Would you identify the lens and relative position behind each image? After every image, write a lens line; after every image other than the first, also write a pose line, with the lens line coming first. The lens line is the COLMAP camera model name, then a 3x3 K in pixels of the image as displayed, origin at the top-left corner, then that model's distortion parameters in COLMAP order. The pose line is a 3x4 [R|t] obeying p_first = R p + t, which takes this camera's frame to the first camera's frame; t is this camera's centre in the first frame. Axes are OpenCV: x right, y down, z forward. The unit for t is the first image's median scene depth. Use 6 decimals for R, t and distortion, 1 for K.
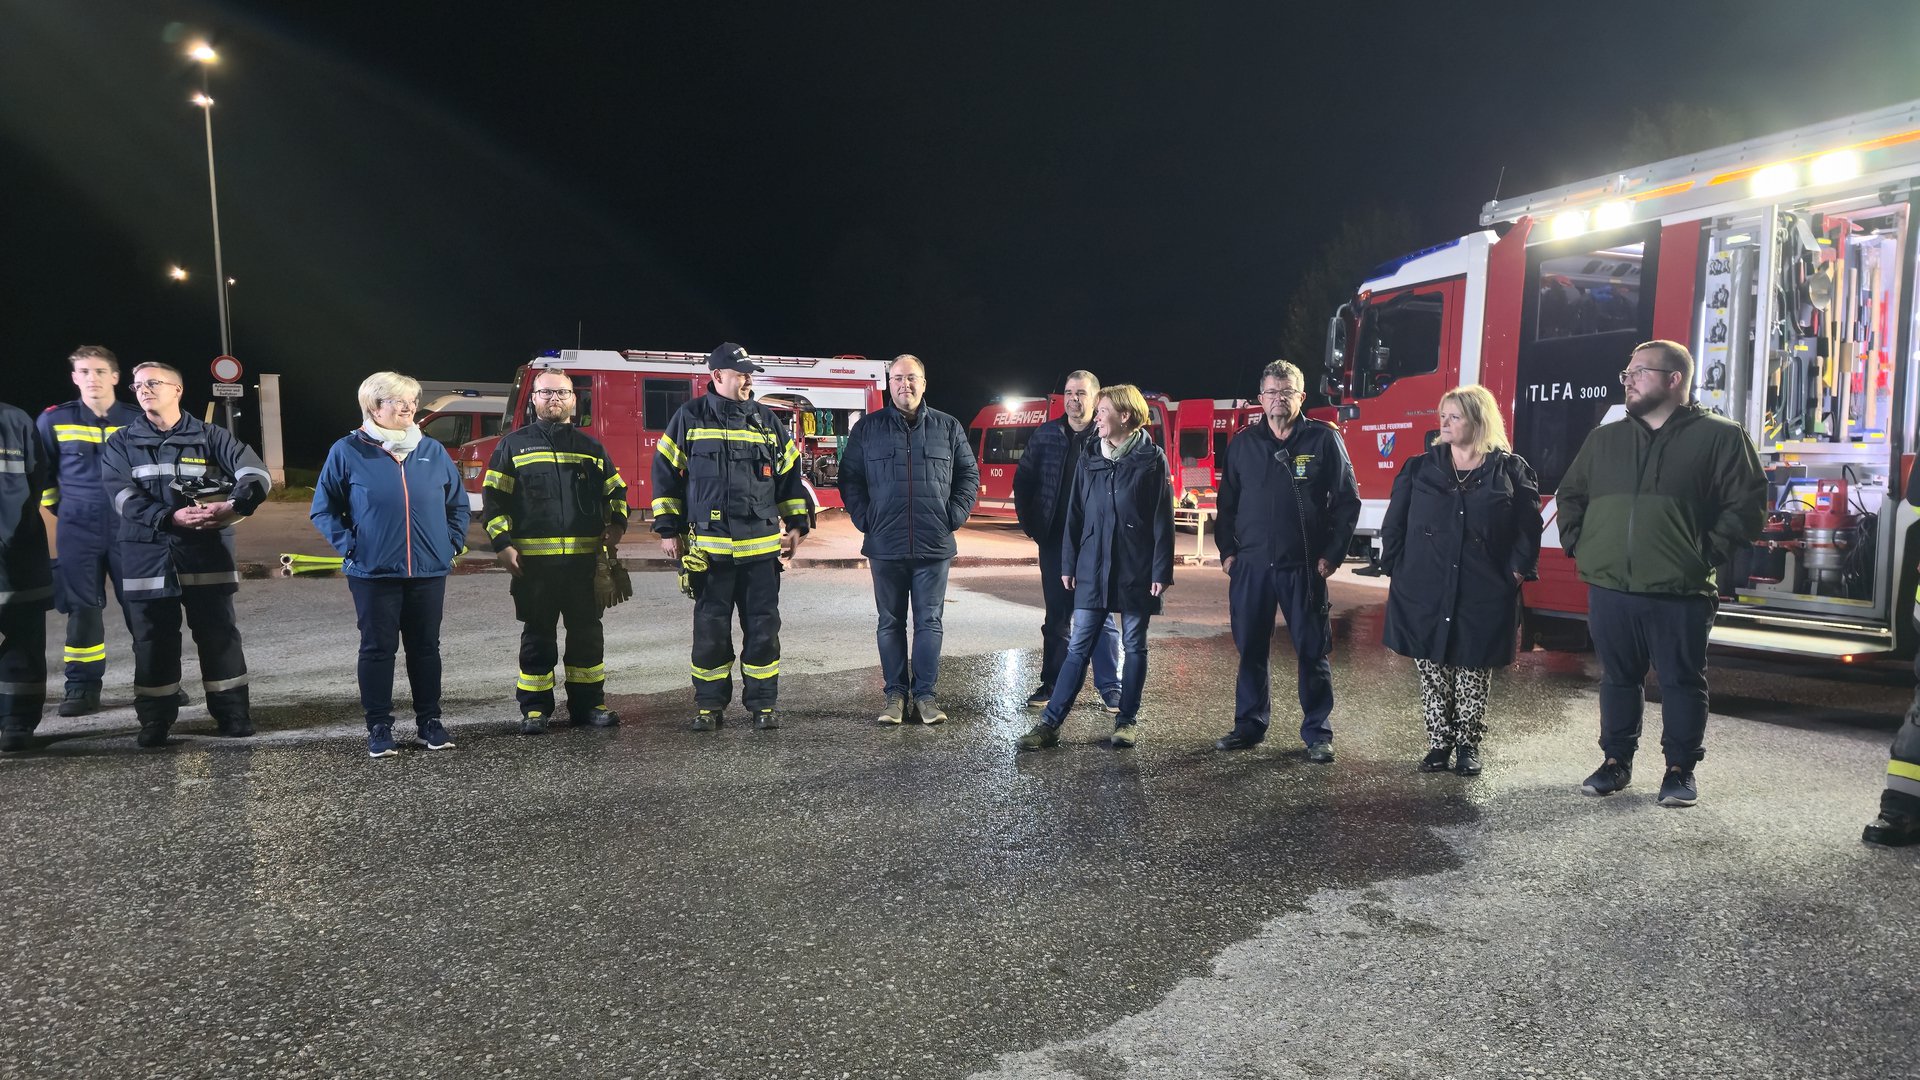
lens RADIAL K [[1260.0, 0, 966.5], [0, 1260.0, 574.7], [0, 0, 1]] dist [0.051394, -0.049454]
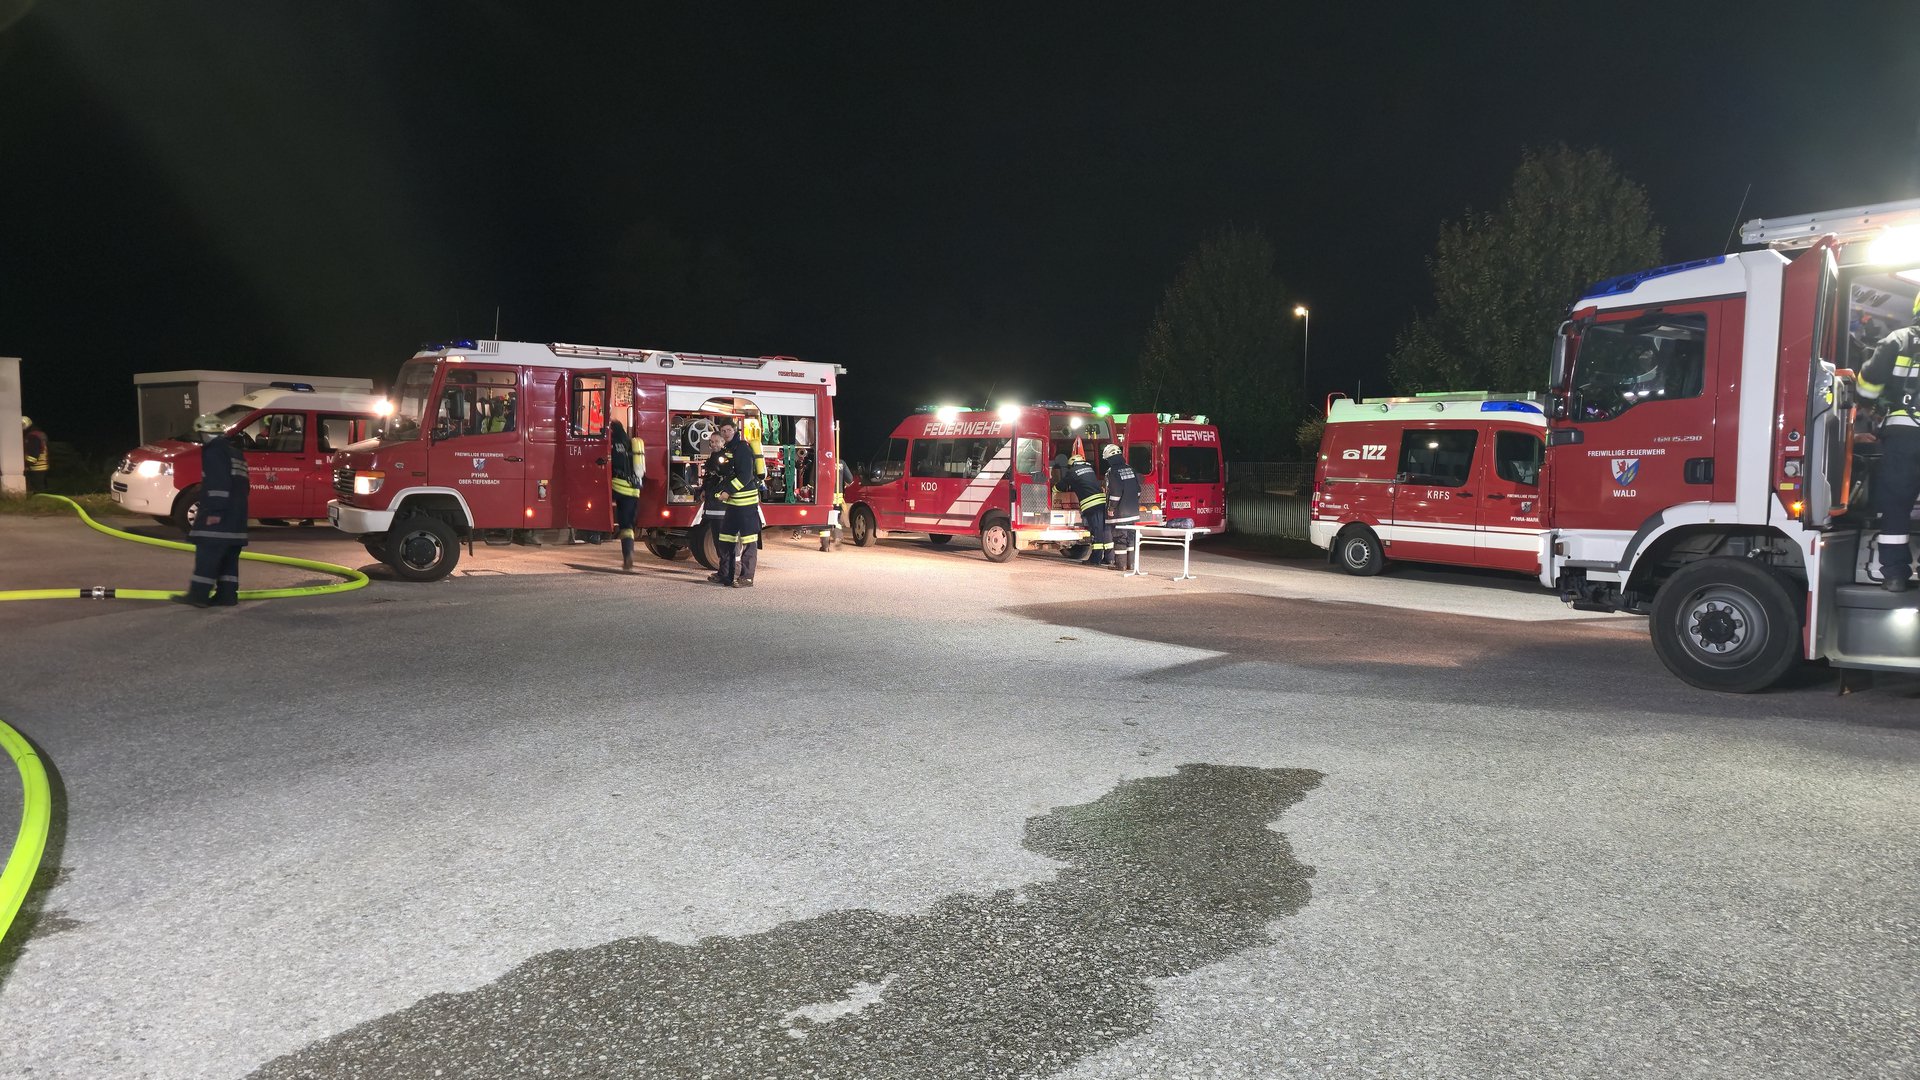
lens RADIAL K [[1260.0, 0, 966.5], [0, 1260.0, 574.7], [0, 0, 1]] dist [0.051394, -0.049454]
pose [[0.974057, -0.009925, 0.226086, -0.501266], [0.010794, 0.999938, -0.002608, -0.040799], [-0.226046, 0.004981, 0.974104, 0.268116]]
